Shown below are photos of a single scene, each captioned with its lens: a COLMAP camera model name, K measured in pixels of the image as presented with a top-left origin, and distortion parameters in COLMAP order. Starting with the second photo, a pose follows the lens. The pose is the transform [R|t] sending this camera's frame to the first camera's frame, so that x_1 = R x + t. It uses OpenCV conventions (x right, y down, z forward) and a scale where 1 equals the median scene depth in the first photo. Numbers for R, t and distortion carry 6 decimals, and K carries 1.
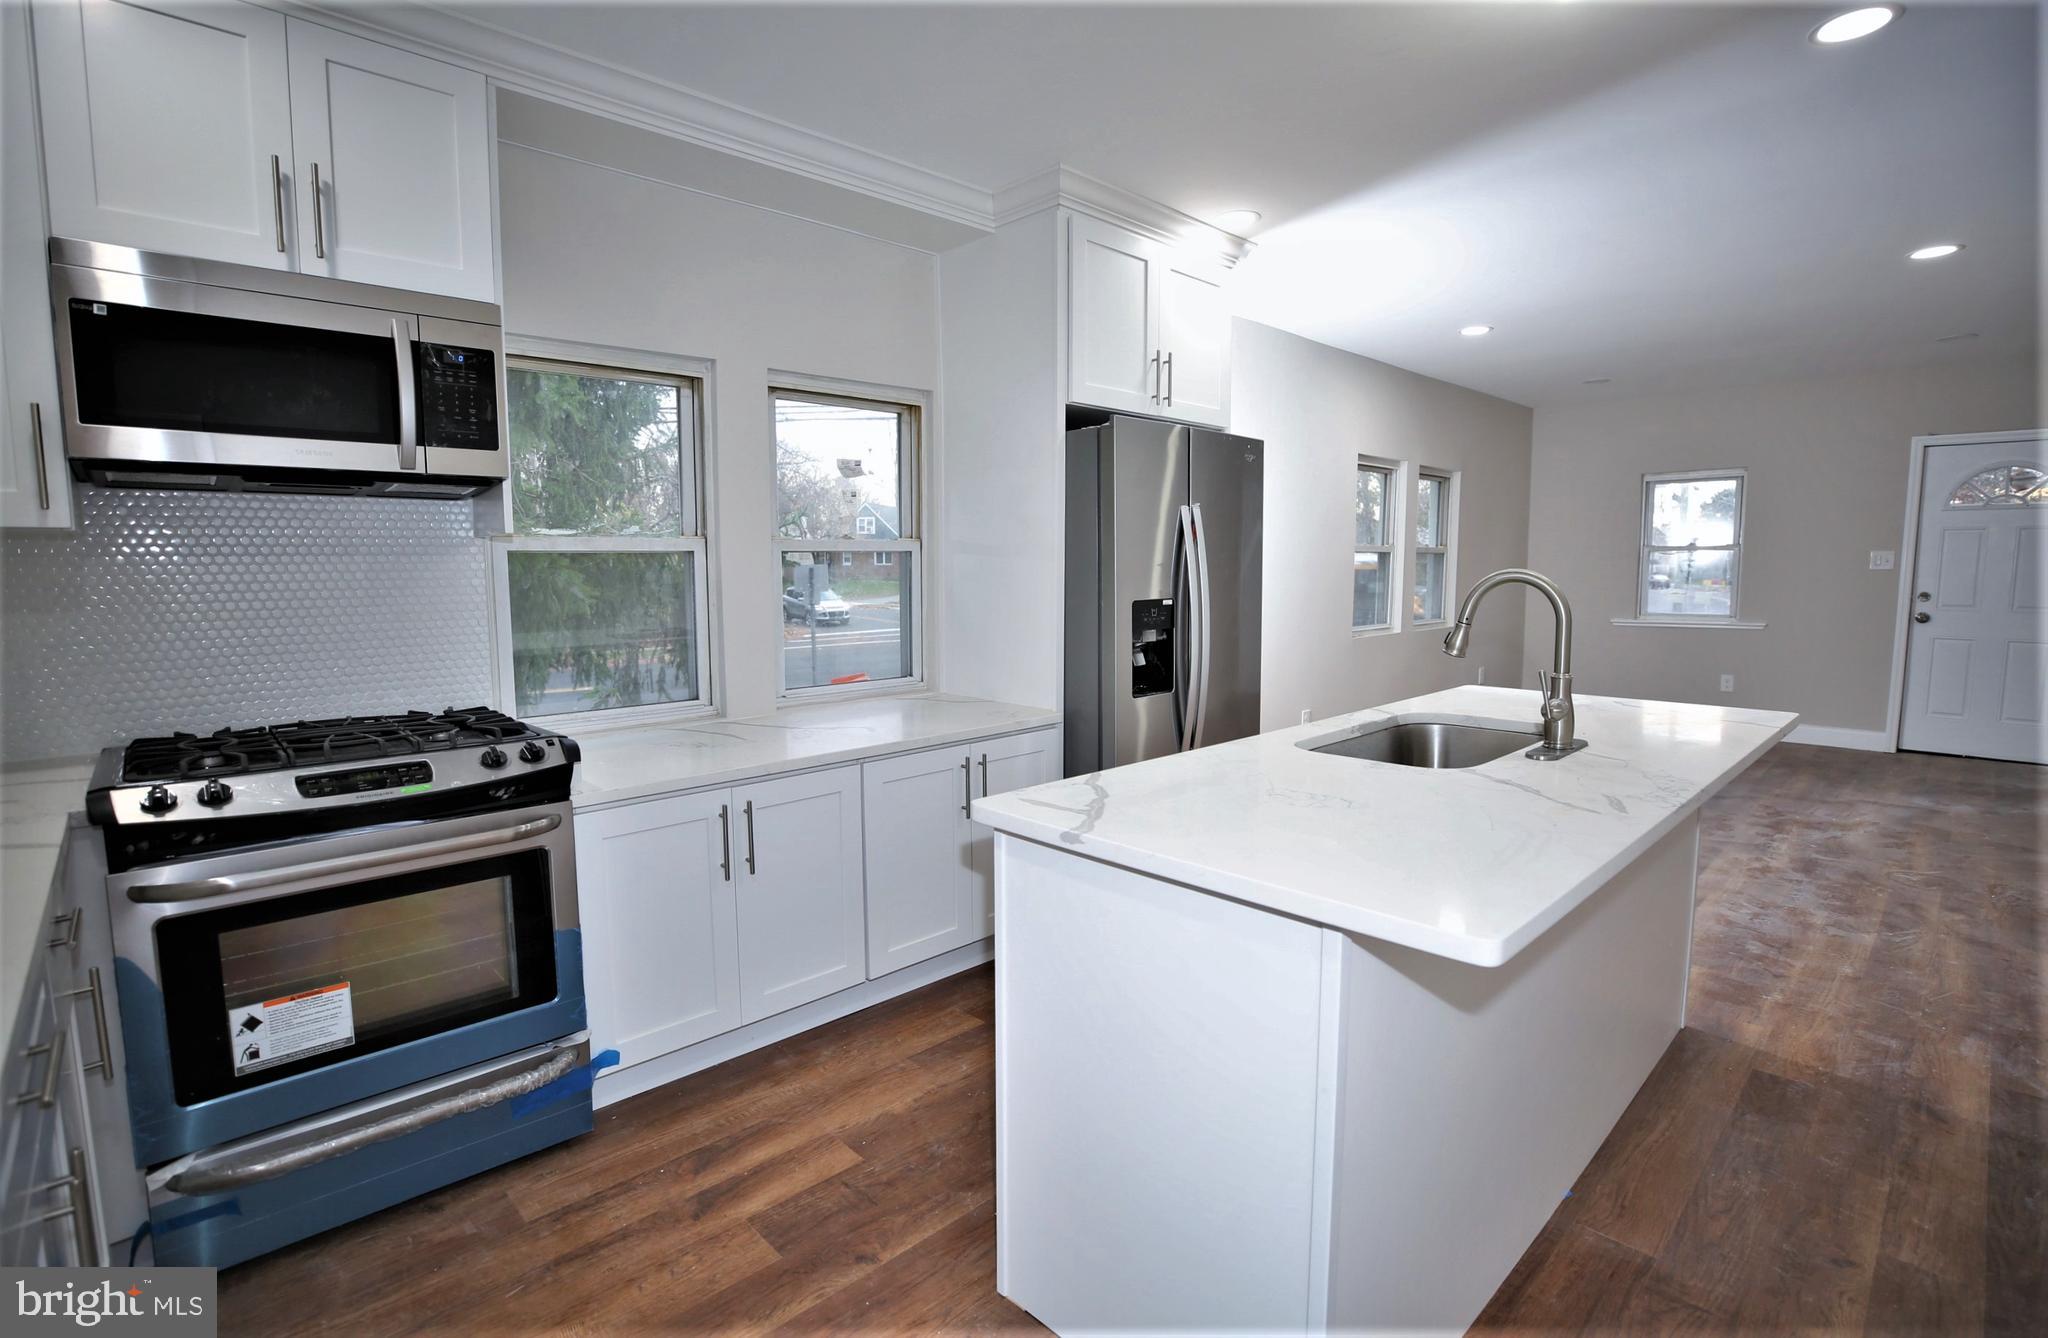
lens RADIAL K [[943.3, 0, 1028.5], [0, 943.3, 658.4], [0, 0, 1]] dist [-0.038120, 0.009440]
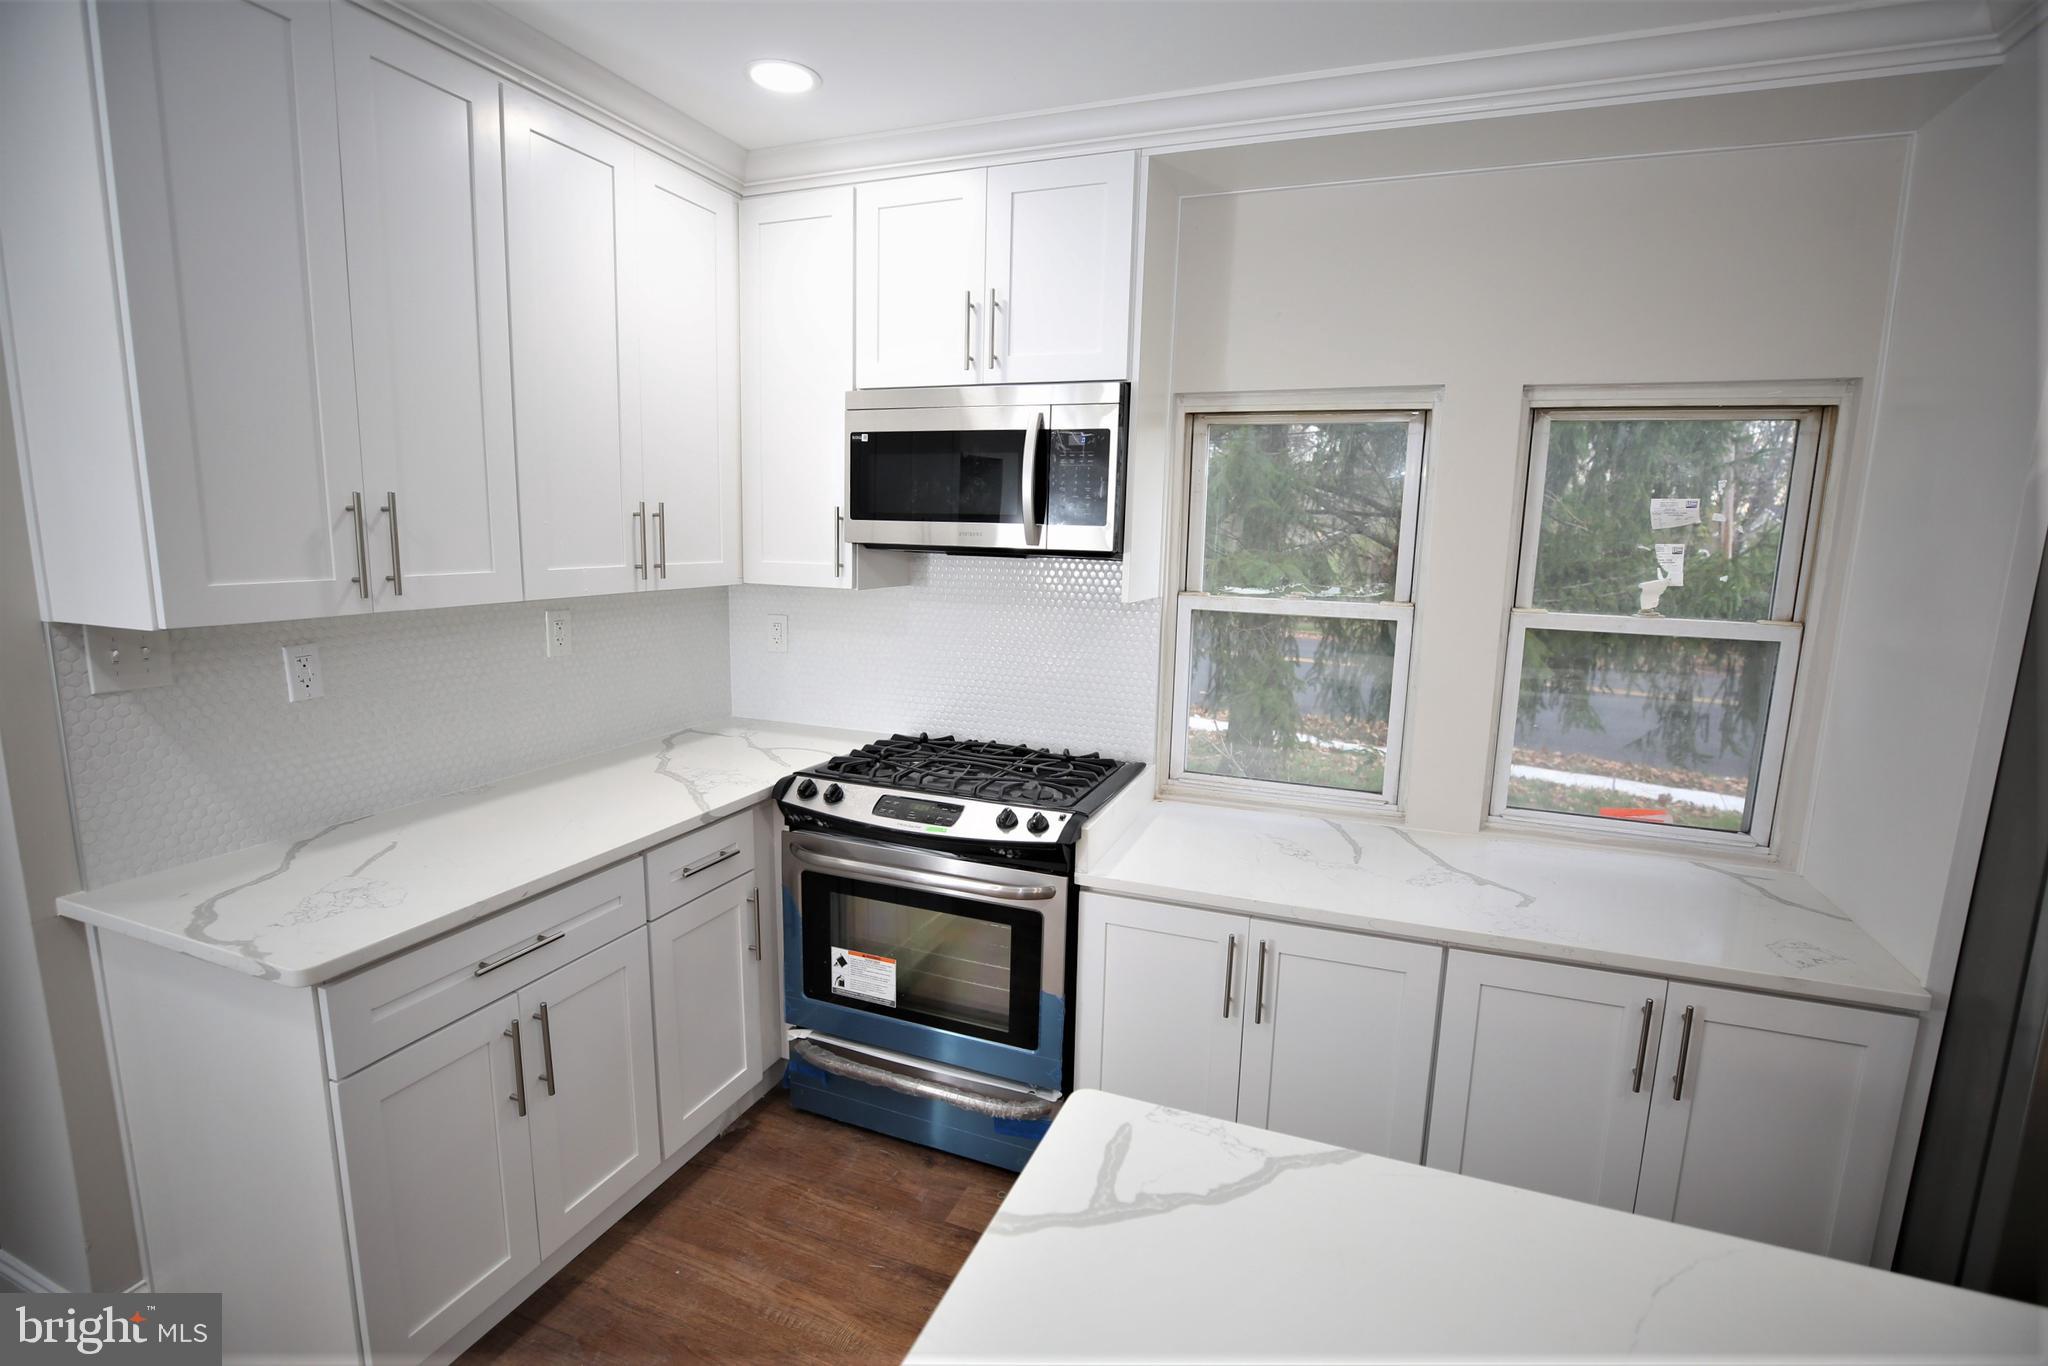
lens RADIAL K [[972.1, 0, 1031.6], [0, 972.1, 689.0], [0, 0, 1]] dist [-0.038502, 0.001210]
pose [[0.422113, 0.166269, -0.891165, 0.378606], [-0.118824, 0.984703, 0.127438, -0.169309], [0.898722, 0.052099, 0.435412, 0.458328]]
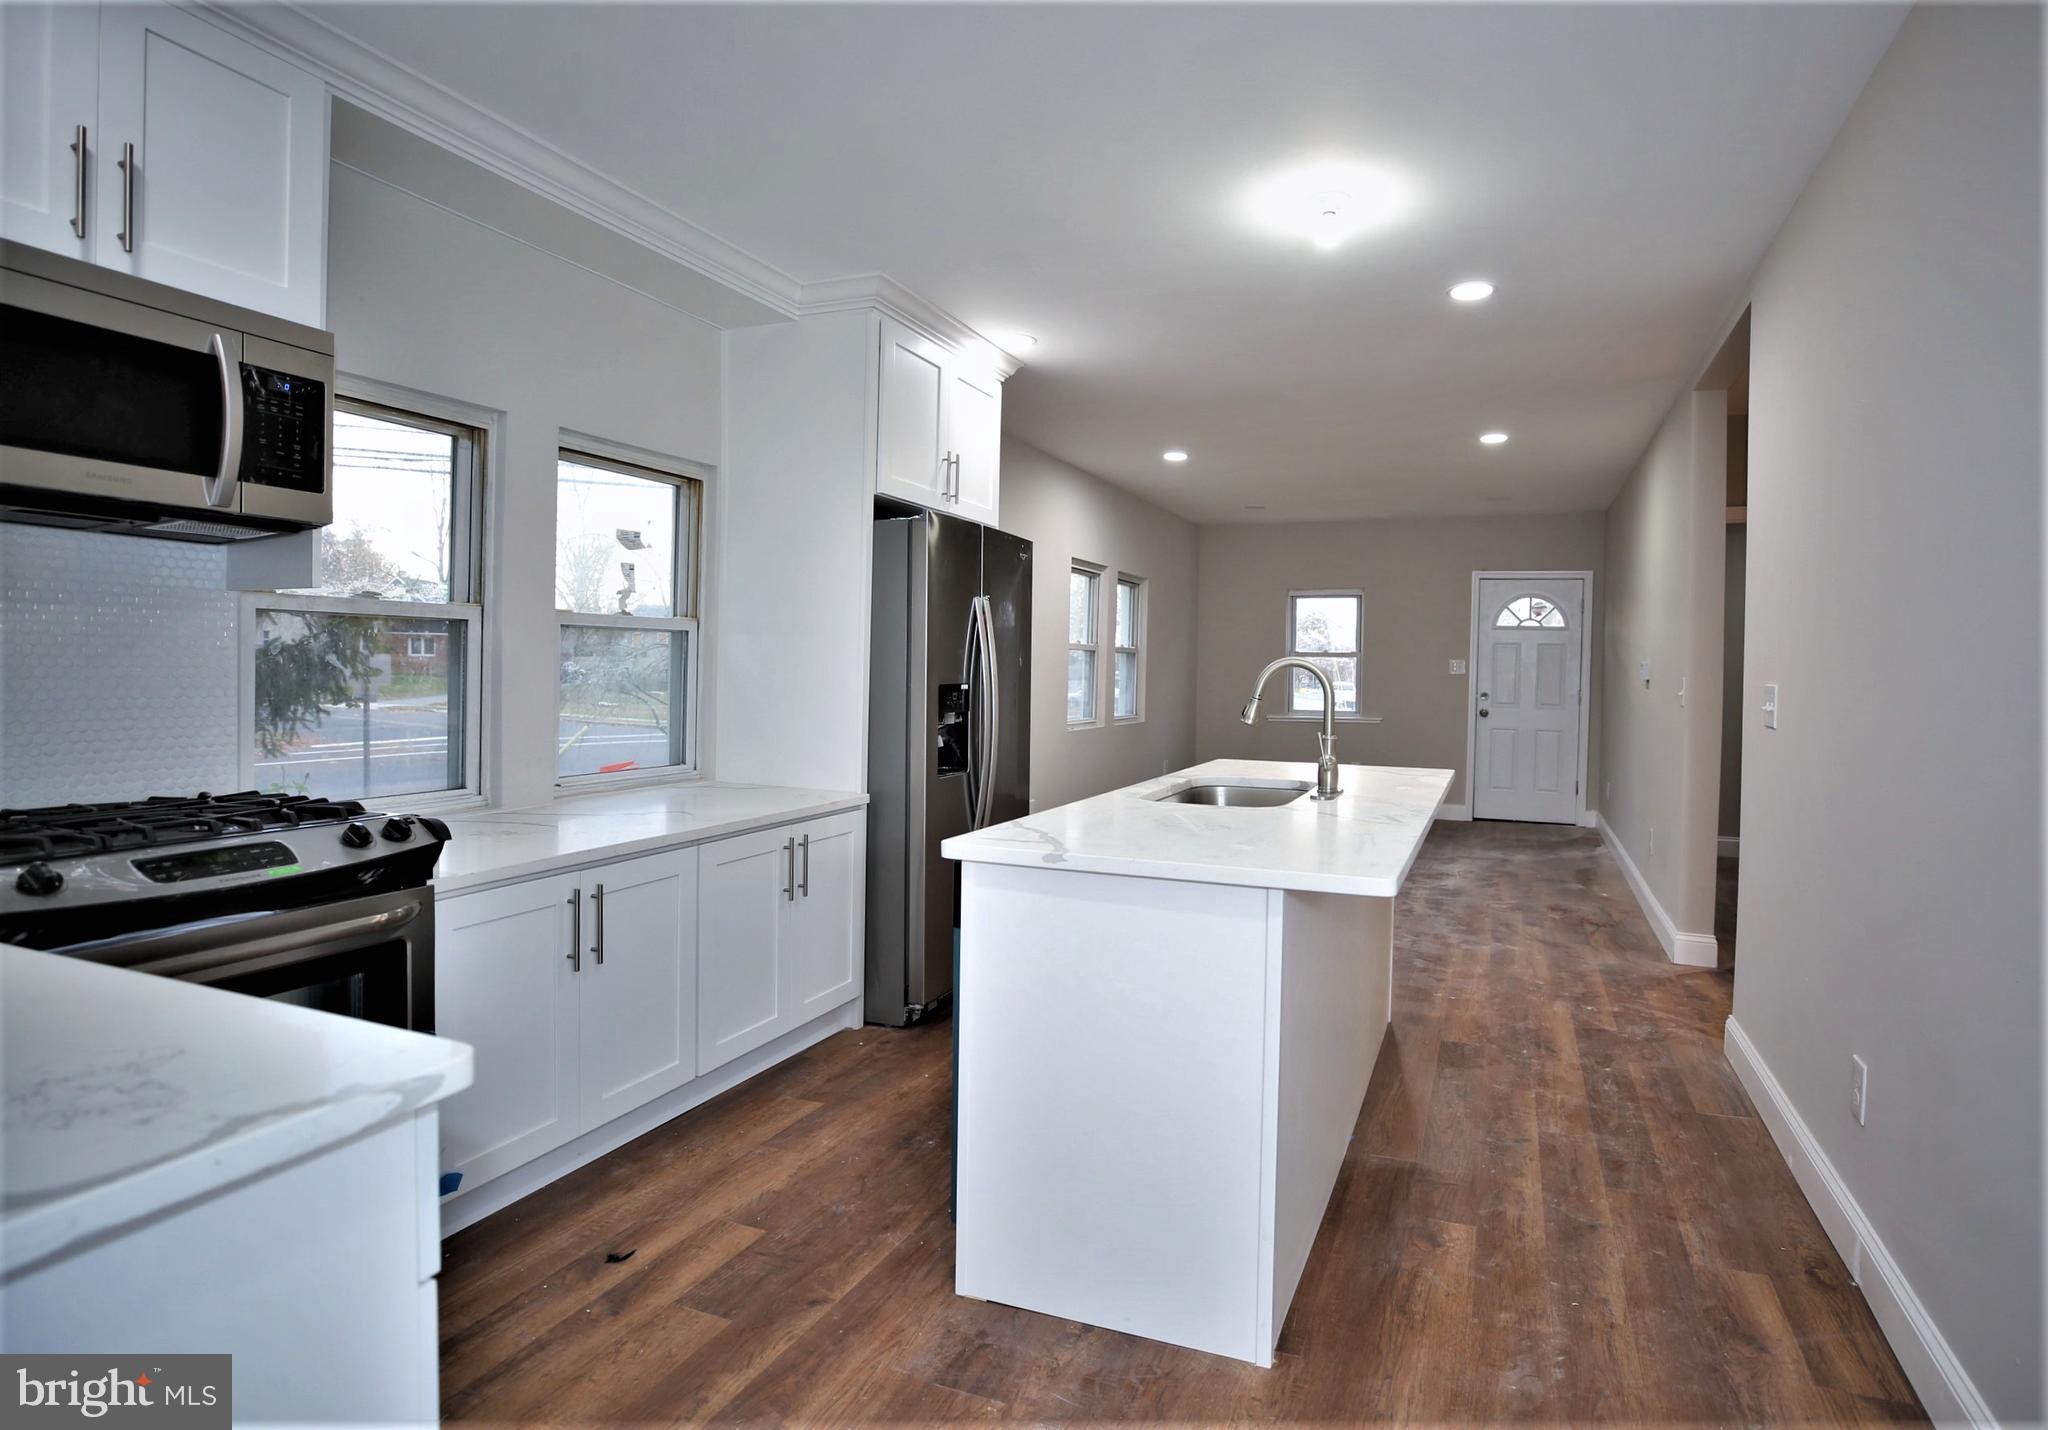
lens RADIAL K [[1034.1, 0, 1114.8], [0, 1034.1, 689.2], [0, 0, 1]] dist [-0.037343, 0.008127]
pose [[0.900207, 0.012929, 0.435271, -0.304521], [0.020699, 0.997159, -0.072427, 0.045205], [-0.434971, 0.074209, 0.897381, -0.167588]]
